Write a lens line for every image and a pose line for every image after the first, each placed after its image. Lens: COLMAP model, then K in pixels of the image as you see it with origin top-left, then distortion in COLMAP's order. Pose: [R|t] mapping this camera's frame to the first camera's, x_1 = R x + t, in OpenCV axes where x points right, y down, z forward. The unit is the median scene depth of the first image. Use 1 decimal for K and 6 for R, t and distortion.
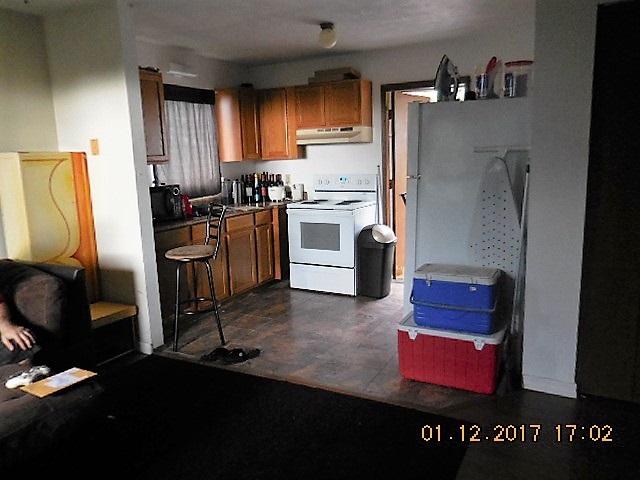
lens RADIAL K [[481.2, 0, 320.6], [0, 481.2, 241.1], [0, 0, 1]] dist [-0.020602, 0.023320]
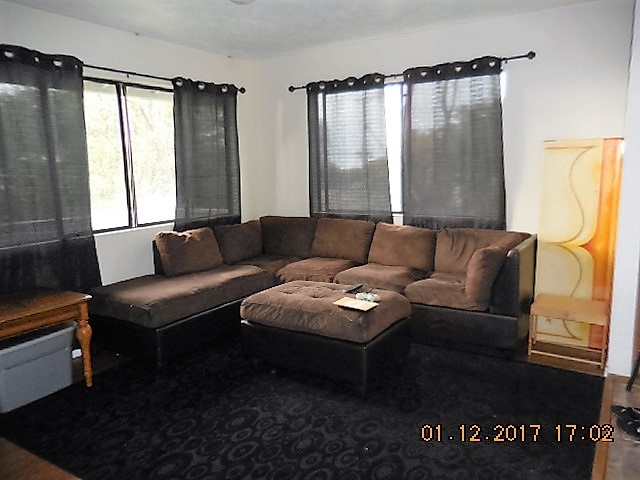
lens RADIAL K [[481.2, 0, 320.5], [0, 481.2, 239.4], [0, 0, 1]] dist [-0.020602, 0.023320]
pose [[-0.070730, 0.188970, -0.979432, 0.503180], [-0.149208, 0.968840, 0.197702, -0.099966], [0.986273, 0.160122, -0.040330, 0.536249]]
